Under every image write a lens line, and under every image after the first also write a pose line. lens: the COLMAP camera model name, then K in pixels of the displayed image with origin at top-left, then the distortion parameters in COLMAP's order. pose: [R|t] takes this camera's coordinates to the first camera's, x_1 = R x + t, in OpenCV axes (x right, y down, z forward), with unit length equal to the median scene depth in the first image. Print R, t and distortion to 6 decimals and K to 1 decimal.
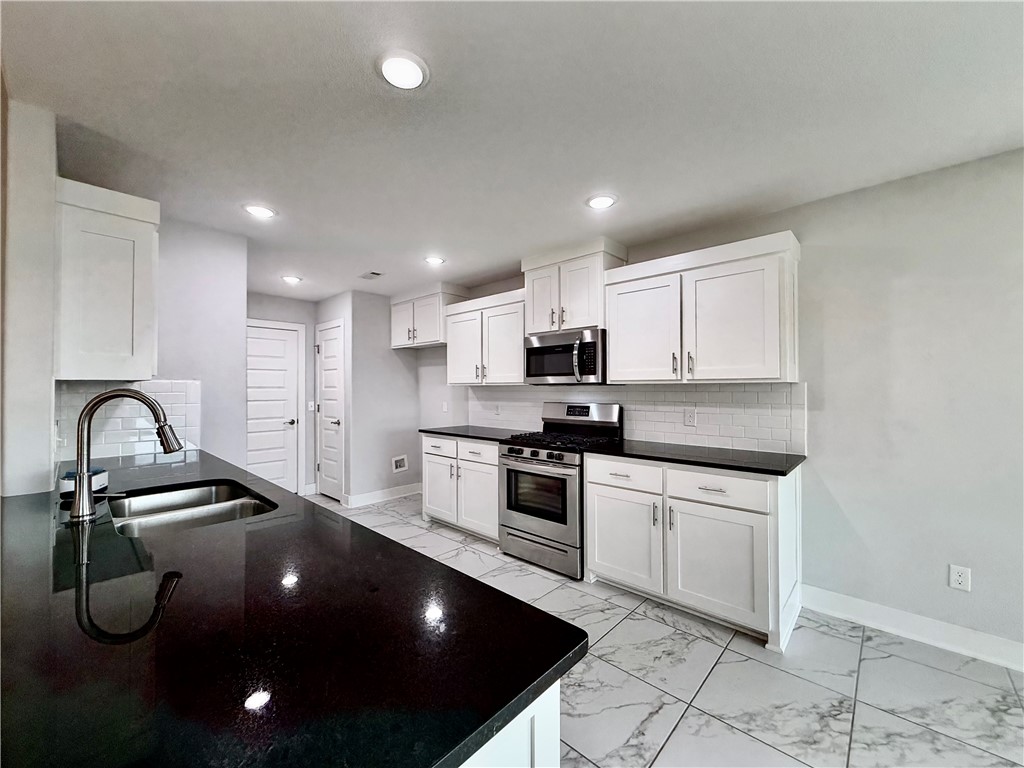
lens RADIAL K [[407.2, 0, 512.1], [0, 407.2, 384.3], [0, 0, 1]] dist [-0.001683, 0.000656]
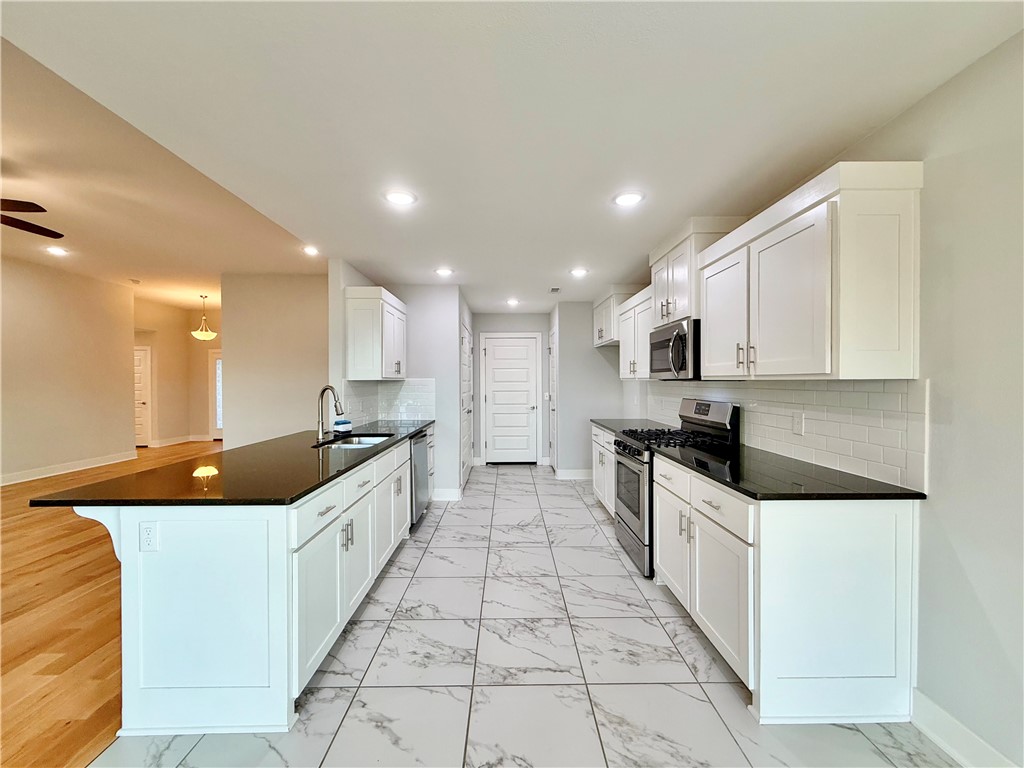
lens RADIAL K [[407.2, 0, 512.9], [0, 407.2, 384.3], [0, 0, 1]] dist [-0.001683, 0.000656]
pose [[0.691166, 0.006965, -0.722662, 0.602746], [0.008105, 0.999816, 0.017388, -0.010375], [0.722650, -0.017875, 0.690983, 0.078035]]
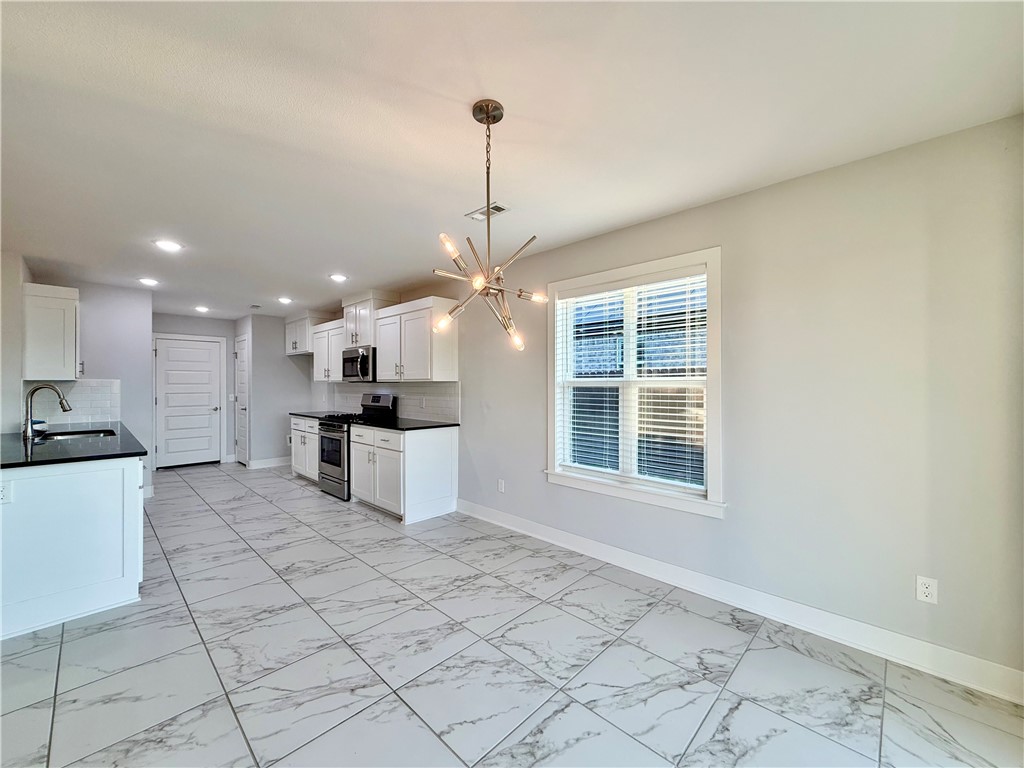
lens RADIAL K [[407.2, 0, 512.9], [0, 407.2, 383.9], [0, 0, 1]] dist [-0.001683, 0.000656]
pose [[0.999881, 0.001884, -0.015291, 0.798782], [-0.001770, 0.999971, 0.007466, -0.005671], [0.015305, -0.007439, 0.999855, -0.589503]]
